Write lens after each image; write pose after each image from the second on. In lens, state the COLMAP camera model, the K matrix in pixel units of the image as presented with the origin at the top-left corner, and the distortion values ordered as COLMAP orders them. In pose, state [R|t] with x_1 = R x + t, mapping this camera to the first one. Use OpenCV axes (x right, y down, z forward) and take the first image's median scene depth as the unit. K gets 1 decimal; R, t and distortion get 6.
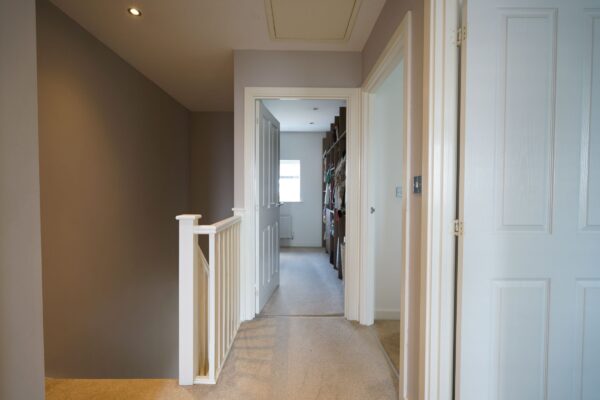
lens RADIAL K [[269.0, 0, 297.1], [0, 269.0, 199.0], [0, 0, 1]] dist [-0.000985, 0.000177]
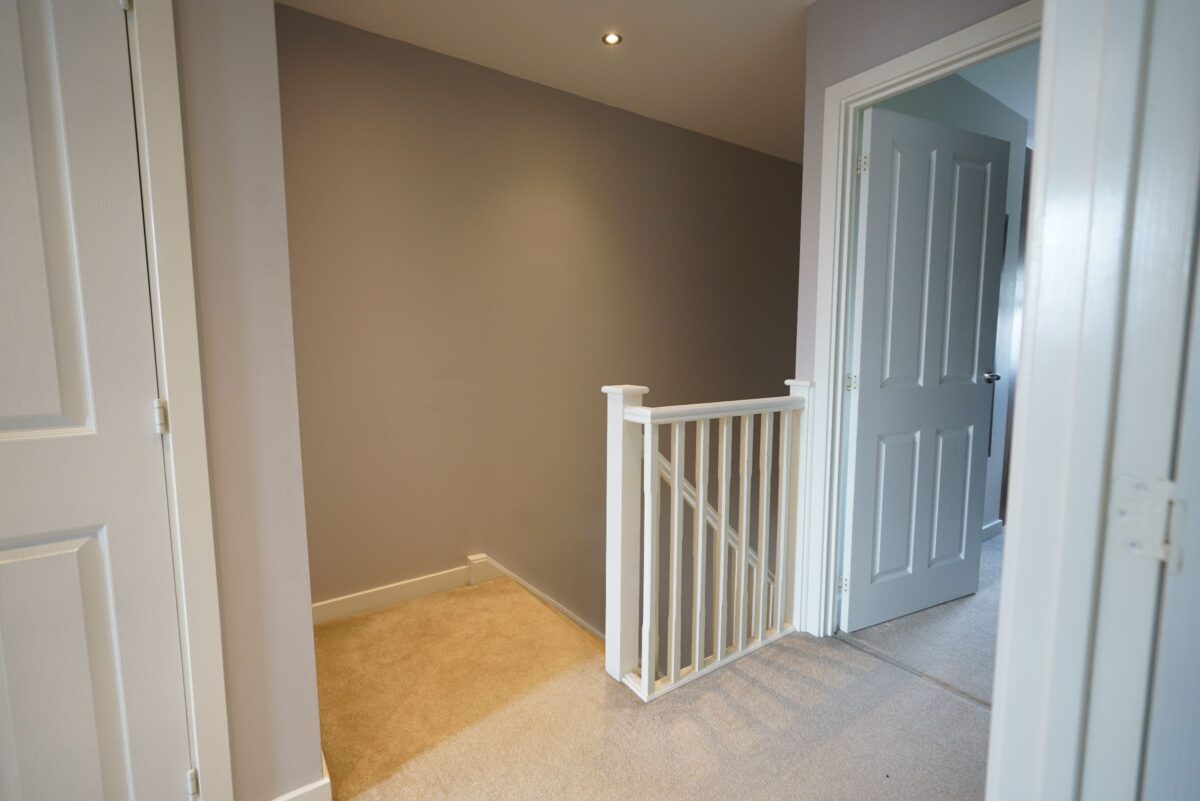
lens RADIAL K [[538.1, 0, 594.1], [0, 538.1, 398.4], [0, 0, 1]] dist [-0.000985, 0.000177]
pose [[0.546382, 0.072688, -0.834376, 0.395335], [-0.013238, 0.996852, 0.078173, -0.000534], [0.837431, -0.031667, 0.545624, 0.276268]]
